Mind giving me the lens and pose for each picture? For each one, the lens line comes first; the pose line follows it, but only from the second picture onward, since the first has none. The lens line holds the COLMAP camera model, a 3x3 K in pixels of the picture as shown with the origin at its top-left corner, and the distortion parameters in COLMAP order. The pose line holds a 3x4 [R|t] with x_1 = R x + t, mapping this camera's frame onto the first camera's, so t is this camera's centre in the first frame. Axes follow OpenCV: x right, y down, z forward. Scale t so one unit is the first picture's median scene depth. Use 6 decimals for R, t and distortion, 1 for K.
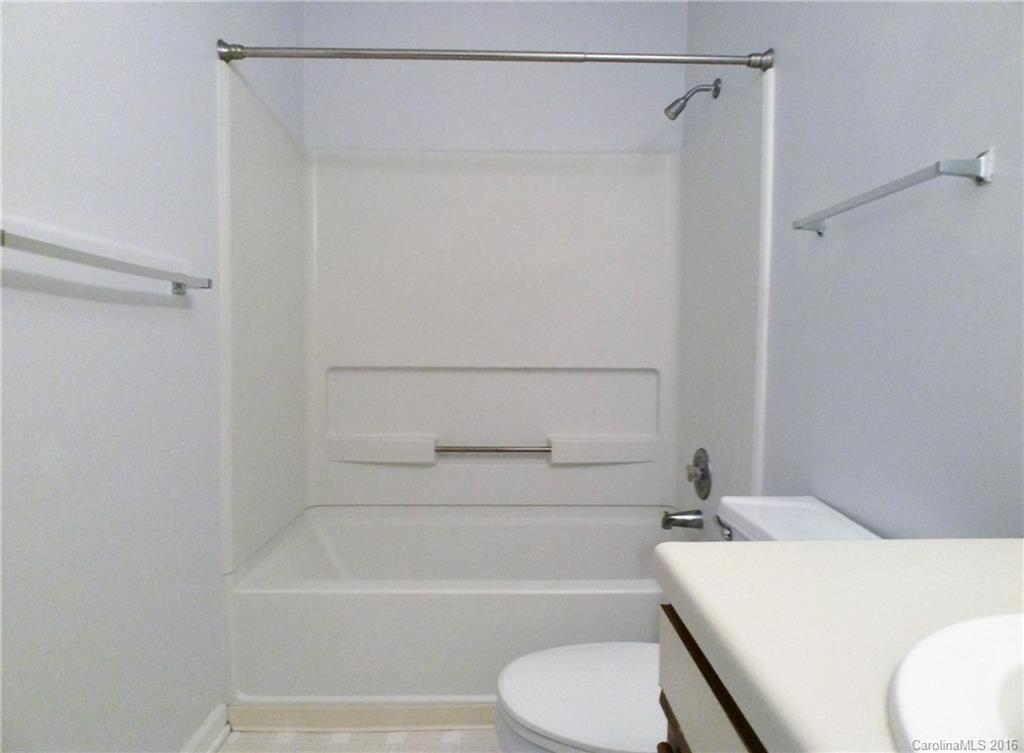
lens RADIAL K [[601.0, 0, 510.7], [0, 601.0, 371.9], [0, 0, 1]] dist [-0.033031, 0.029438]
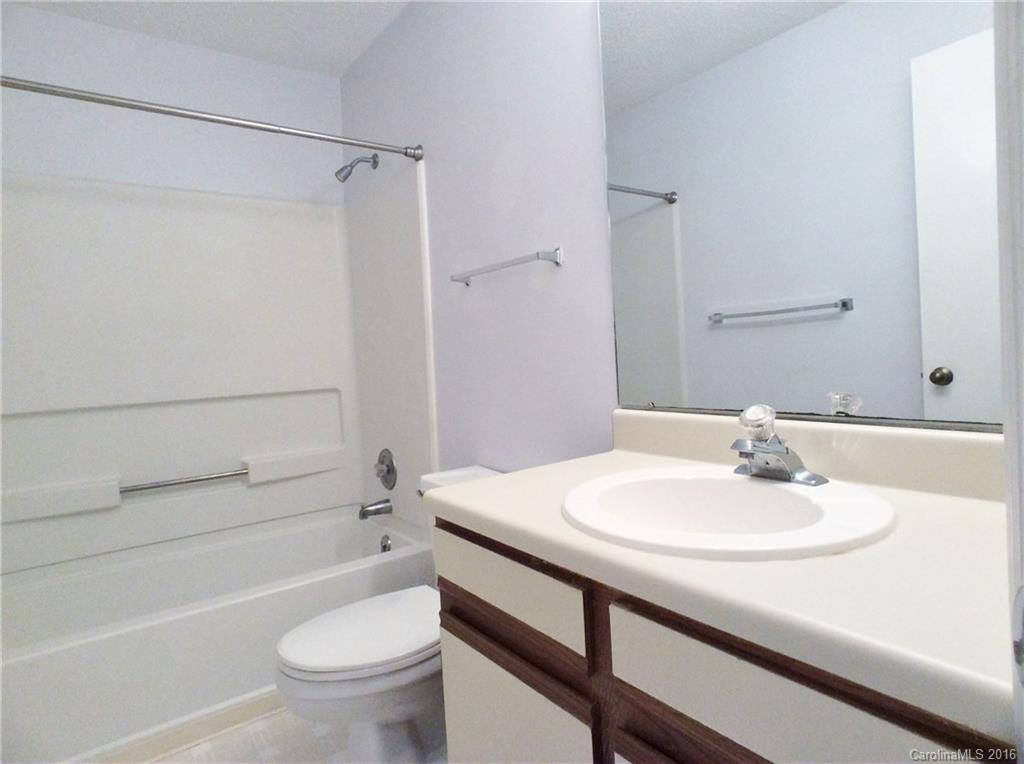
lens RADIAL K [[591.8, 0, 512.0], [0, 591.8, 382.0], [0, 0, 1]] dist [-0.001012, -0.000956]
pose [[0.810009, -0.078304, 0.581166, -0.175127], [0.085936, 0.996196, 0.014448, -0.005044], [-0.580086, 0.038240, 0.813657, -0.158897]]
